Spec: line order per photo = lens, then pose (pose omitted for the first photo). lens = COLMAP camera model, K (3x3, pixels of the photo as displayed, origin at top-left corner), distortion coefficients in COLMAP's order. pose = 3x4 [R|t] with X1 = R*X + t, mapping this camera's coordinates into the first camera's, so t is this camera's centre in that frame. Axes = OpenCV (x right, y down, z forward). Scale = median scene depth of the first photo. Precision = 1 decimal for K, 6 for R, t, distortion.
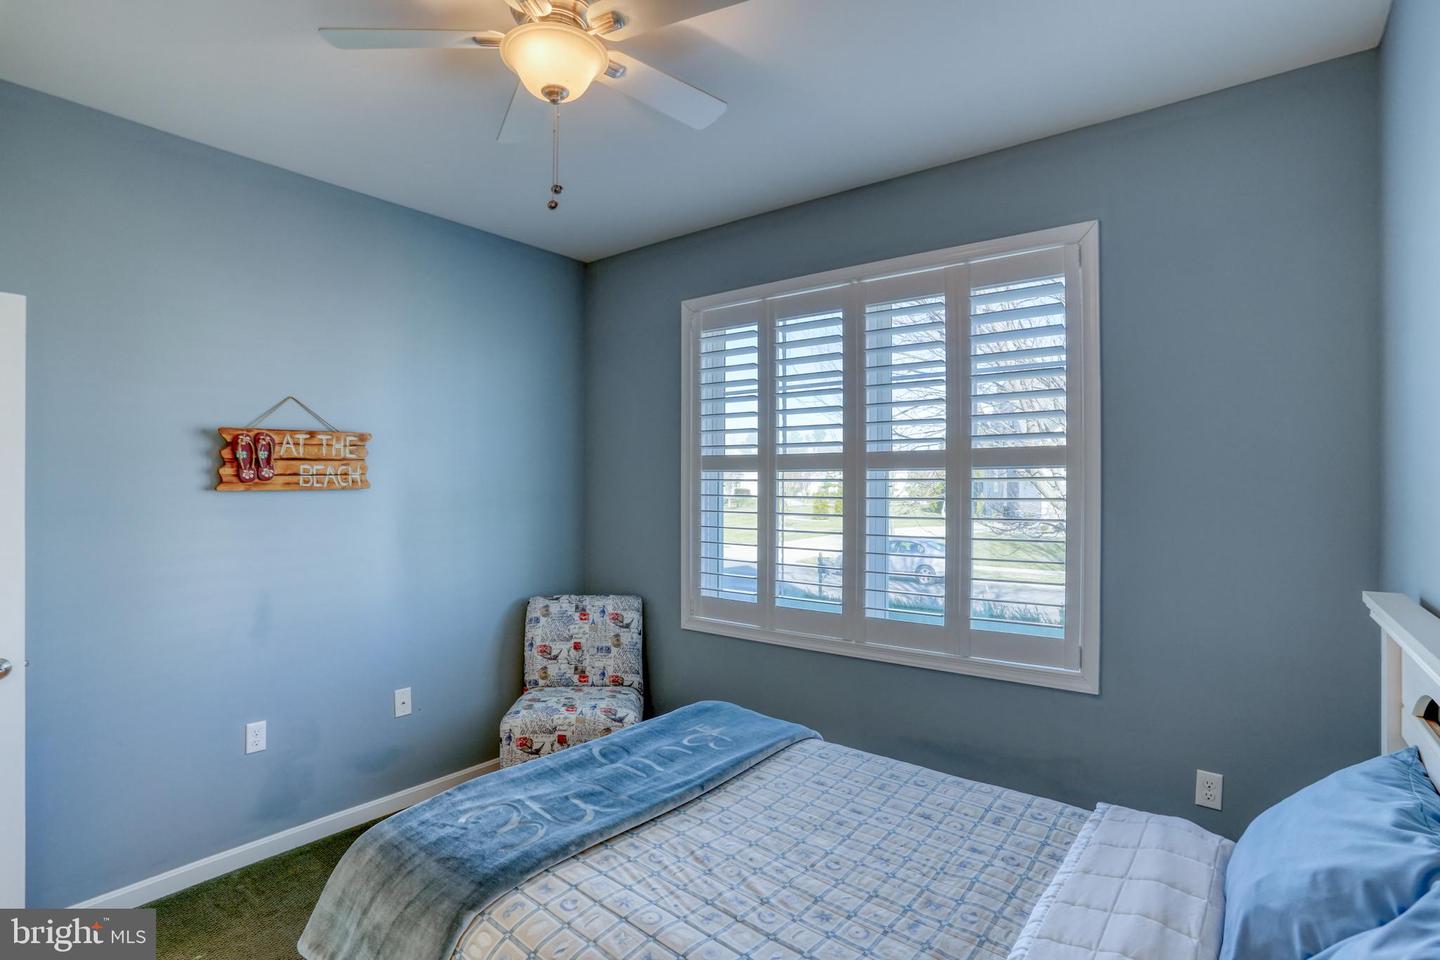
lens RADIAL K [[711.0, 0, 720.0], [0, 711.0, 480.0], [0, 0, 1]] dist [-0.071587, 0.031717]
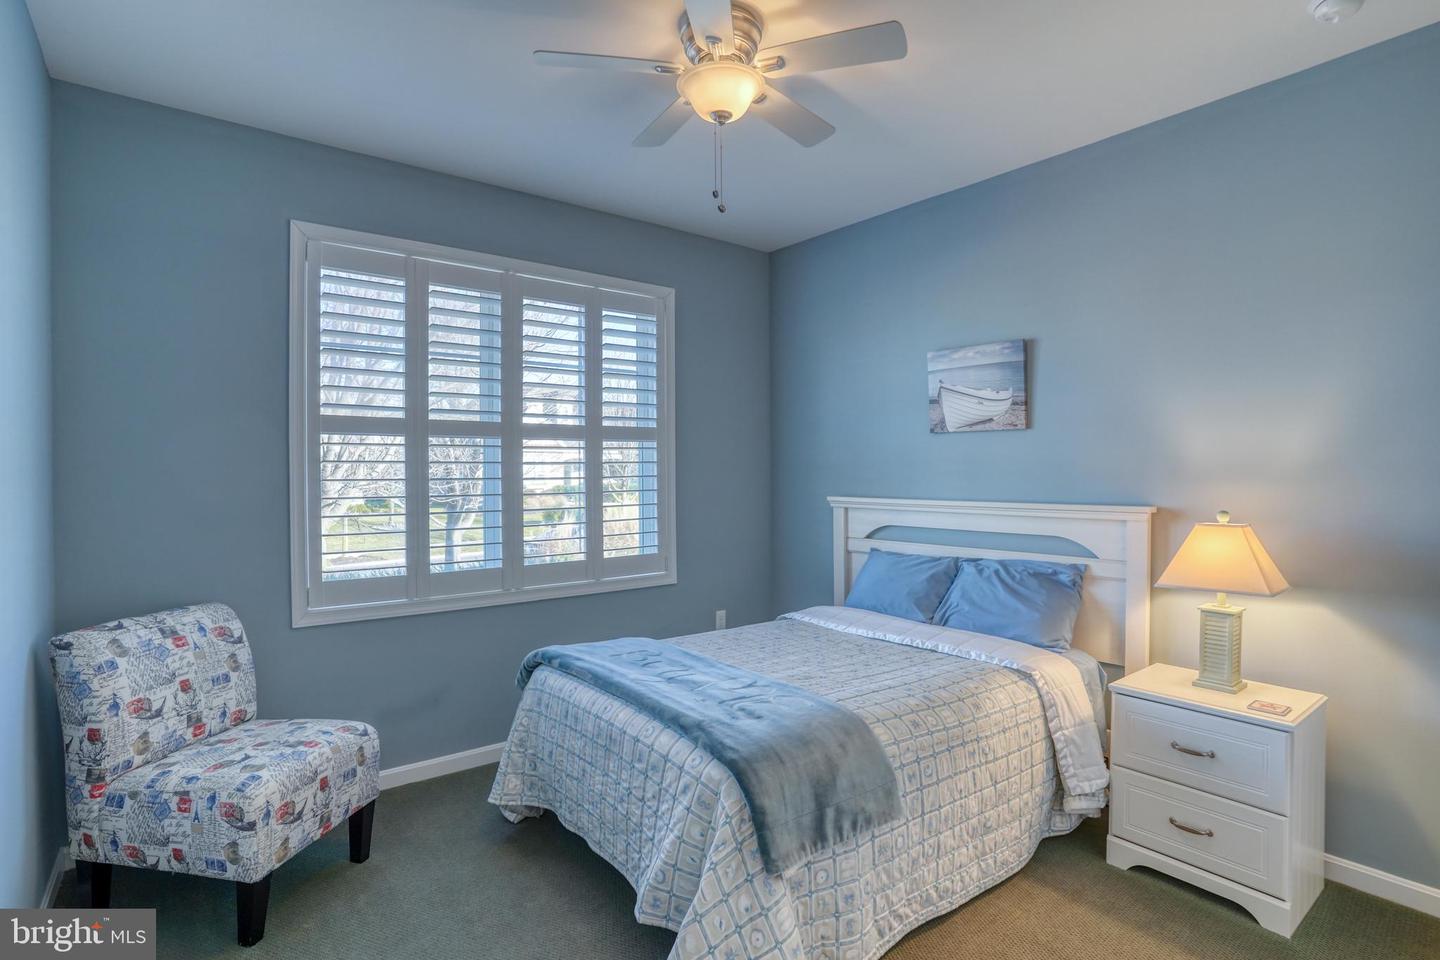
lens RADIAL K [[726.0, 0, 705.9], [0, 726.0, 469.1], [0, 0, 1]] dist [-0.074952, 0.038124]
pose [[0.235522, -0.003844, 0.971861, -0.737320], [-0.004462, 0.999977, 0.005036, 0.023956], [-0.971859, -0.005523, 0.235500, 0.365513]]
